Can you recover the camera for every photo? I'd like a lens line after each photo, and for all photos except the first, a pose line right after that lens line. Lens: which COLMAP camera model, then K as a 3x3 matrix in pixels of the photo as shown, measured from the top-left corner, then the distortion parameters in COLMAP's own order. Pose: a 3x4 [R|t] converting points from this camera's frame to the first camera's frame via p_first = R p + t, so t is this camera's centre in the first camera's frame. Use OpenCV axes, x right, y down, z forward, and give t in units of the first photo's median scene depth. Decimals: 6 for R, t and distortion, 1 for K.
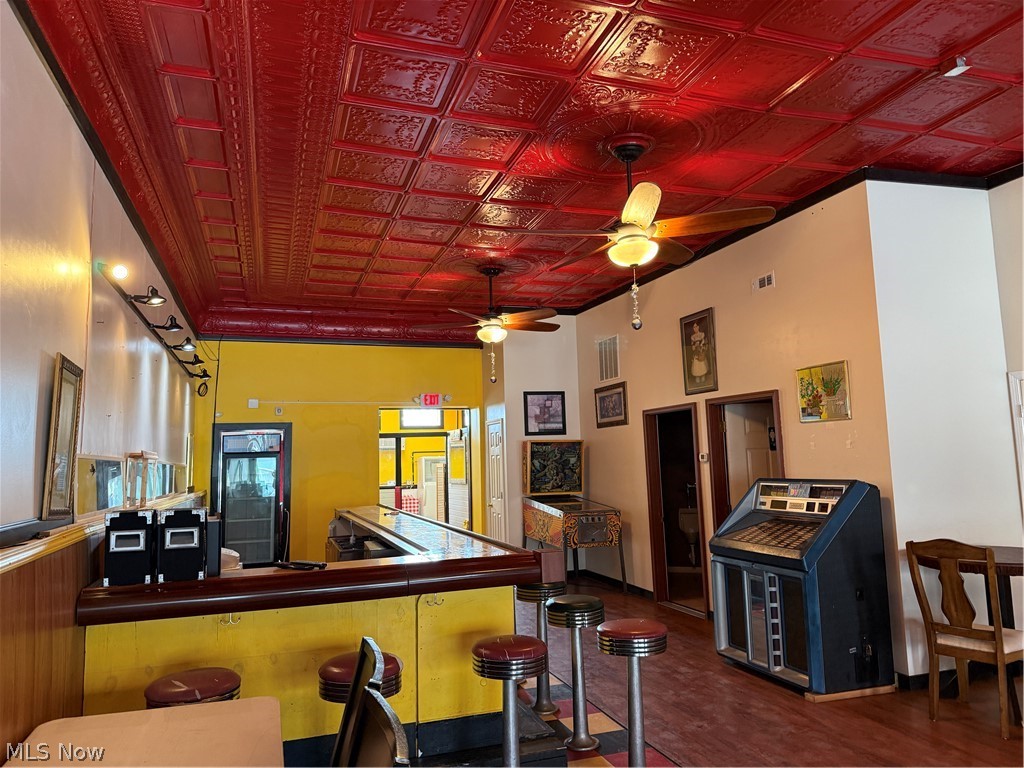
lens RADIAL K [[710.7, 0, 514.4], [0, 710.7, 381.4], [0, 0, 1]] dist [0.011248, 0.001016]
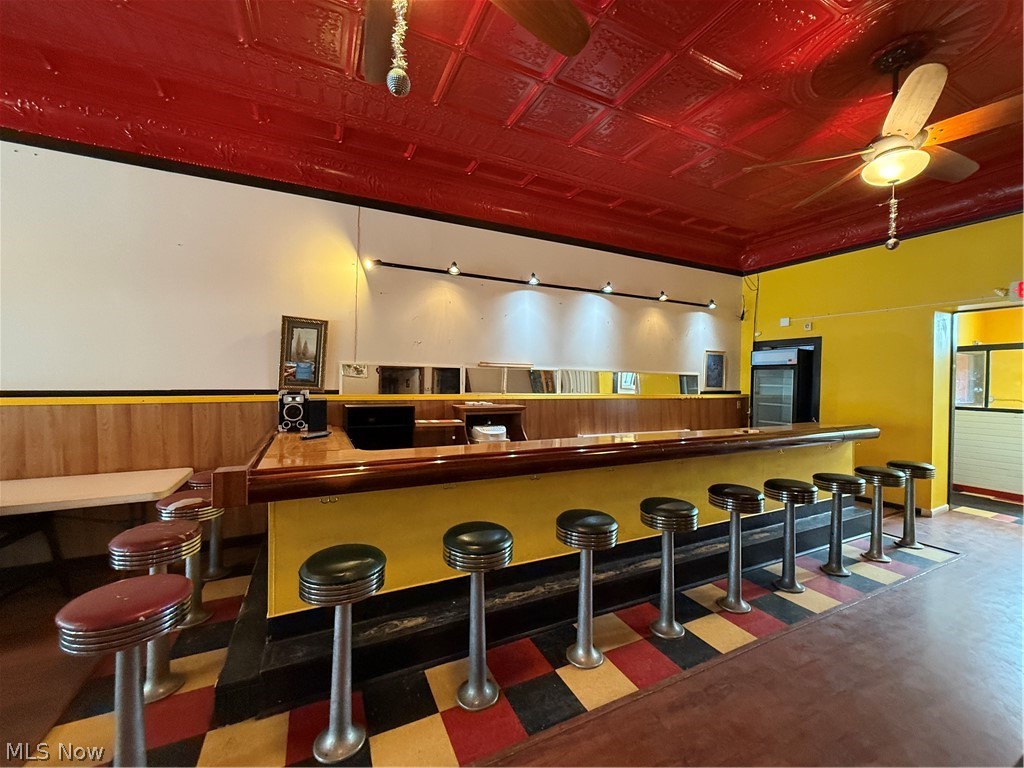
lens RADIAL K [[390.3, 0, 505.5], [0, 390.3, 384.9], [0, 0, 1]] dist [-0.010520, -0.000160]
pose [[0.112198, 0.054150, -0.992209, 0.196443], [0.094076, 0.993450, 0.064856, 0.047518], [0.989223, -0.100620, 0.106369, 0.481403]]
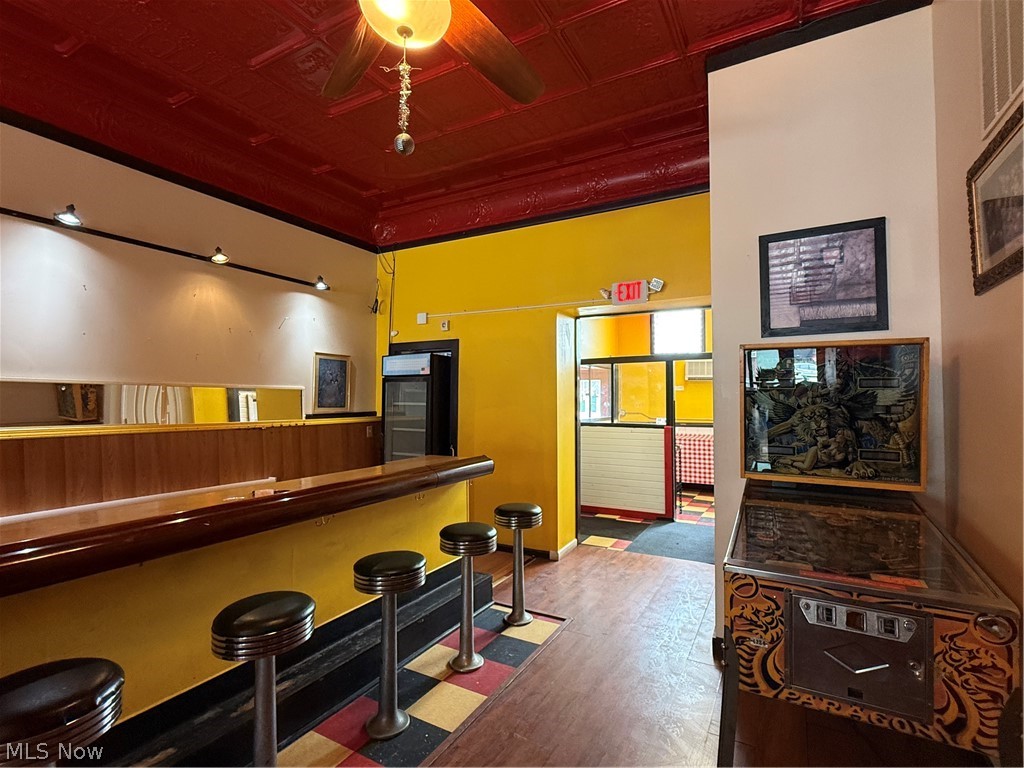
lens RADIAL K [[493.7, 0, 514.8], [0, 493.7, 381.1], [0, 0, 1]] dist [0.003656, -0.001228]
pose [[0.667319, 0.003939, -0.744762, 0.139361], [0.061008, 0.996336, 0.059933, 0.075219], [0.742269, -0.085431, 0.664633, 0.678653]]
